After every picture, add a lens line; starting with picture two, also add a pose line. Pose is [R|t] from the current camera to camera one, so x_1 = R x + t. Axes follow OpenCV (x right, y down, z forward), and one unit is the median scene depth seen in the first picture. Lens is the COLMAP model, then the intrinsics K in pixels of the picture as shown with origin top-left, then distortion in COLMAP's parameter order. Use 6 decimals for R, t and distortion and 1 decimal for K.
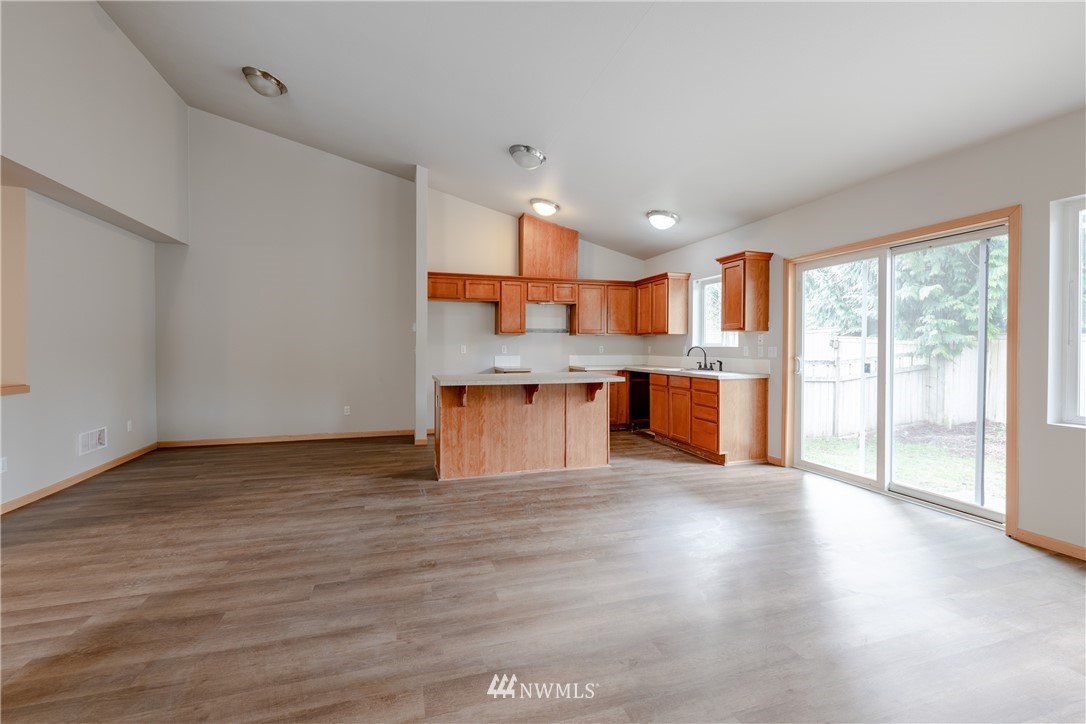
lens RADIAL K [[473.7, 0, 534.3], [0, 473.7, 347.1], [0, 0, 1]] dist [-0.000948, -0.000393]
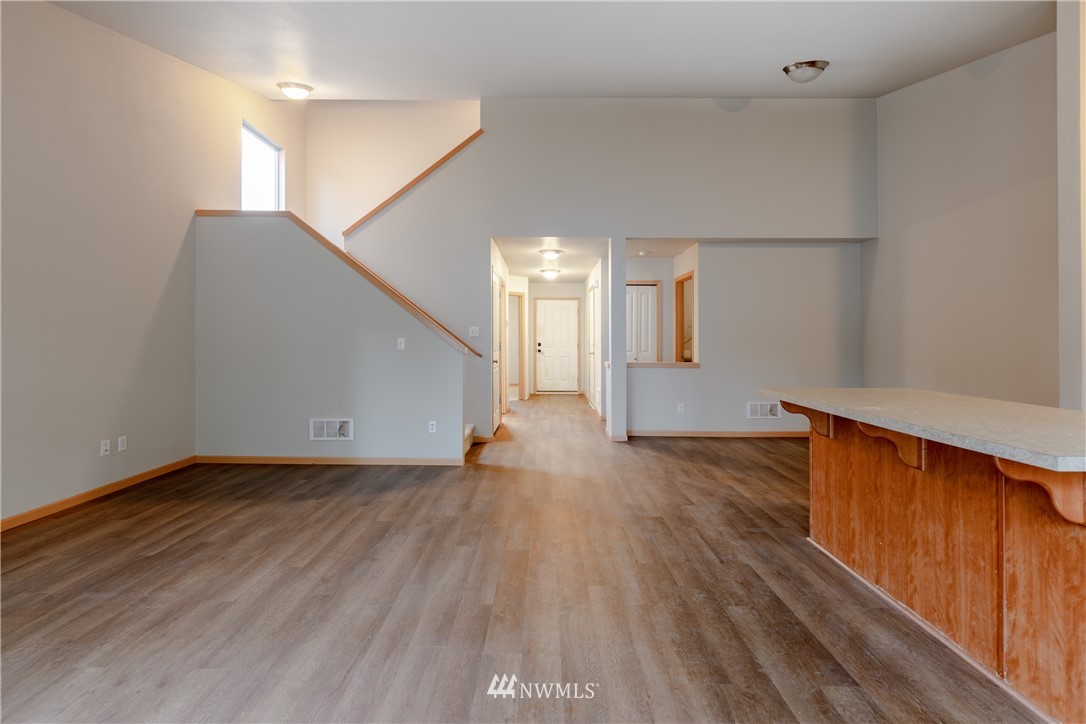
lens RADIAL K [[473.7, 0, 546.8], [0, 473.7, 329.4], [0, 0, 1]] dist [-0.000948, -0.000393]
pose [[-0.282918, -0.019807, -0.958940, 0.540238], [-0.003763, 0.999802, -0.019541, -0.002688], [0.959137, -0.001920, -0.282937, 0.808403]]
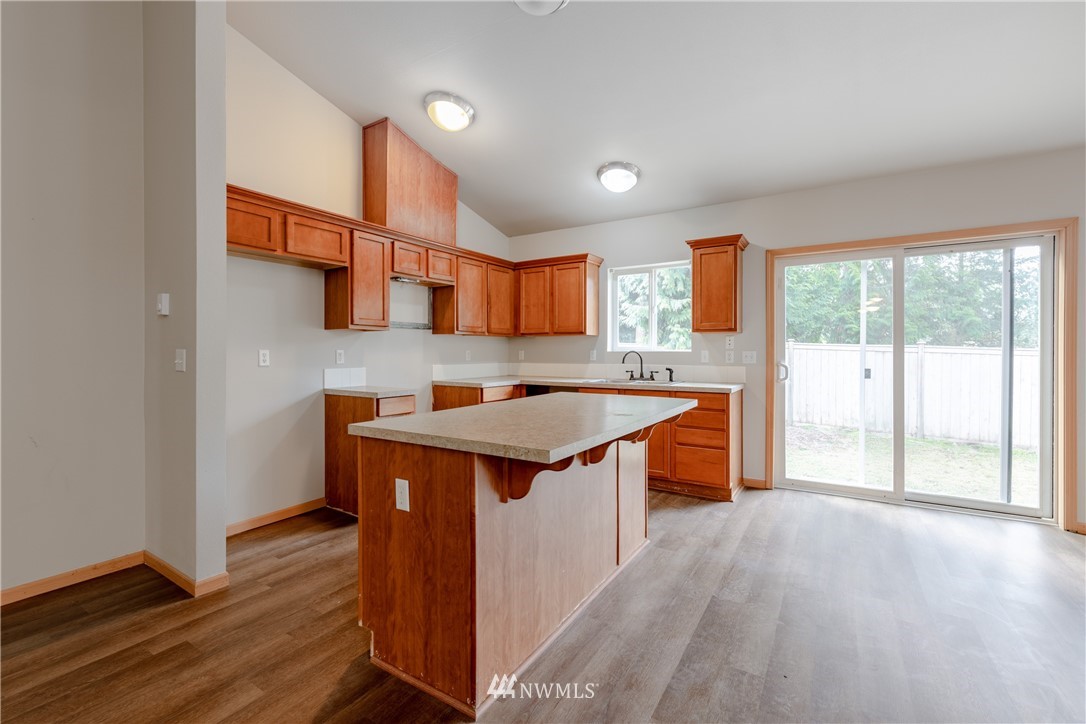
lens RADIAL K [[473.7, 0, 540.2], [0, 473.7, 354.2], [0, 0, 1]] dist [-0.000948, -0.000393]
pose [[0.750343, -0.005447, 0.661026, -0.392437], [0.000866, 0.999973, 0.007257, -0.002828], [-0.661048, -0.004872, 0.750328, 0.670483]]
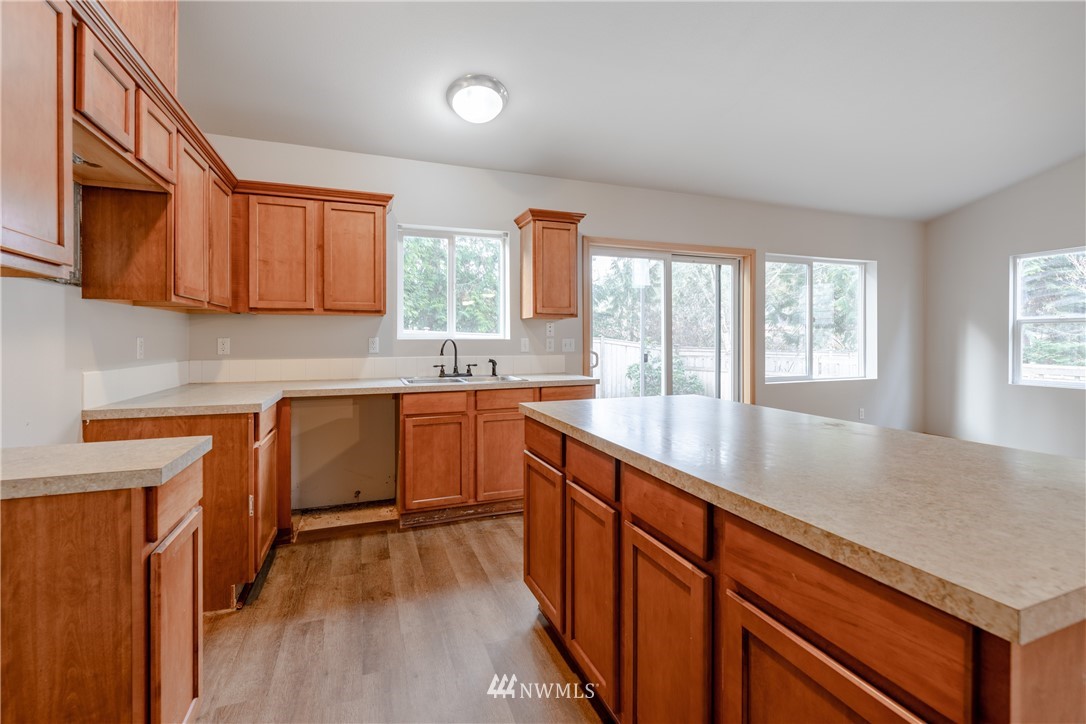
lens RADIAL K [[473.7, 0, 547.1], [0, 473.7, 339.2], [0, 0, 1]] dist [-0.000948, -0.000393]
pose [[-0.082653, -0.001956, 0.996576, -0.345877], [0.002135, 0.999995, 0.002140, -0.002595], [-0.996576, 0.002304, -0.082648, 1.223635]]
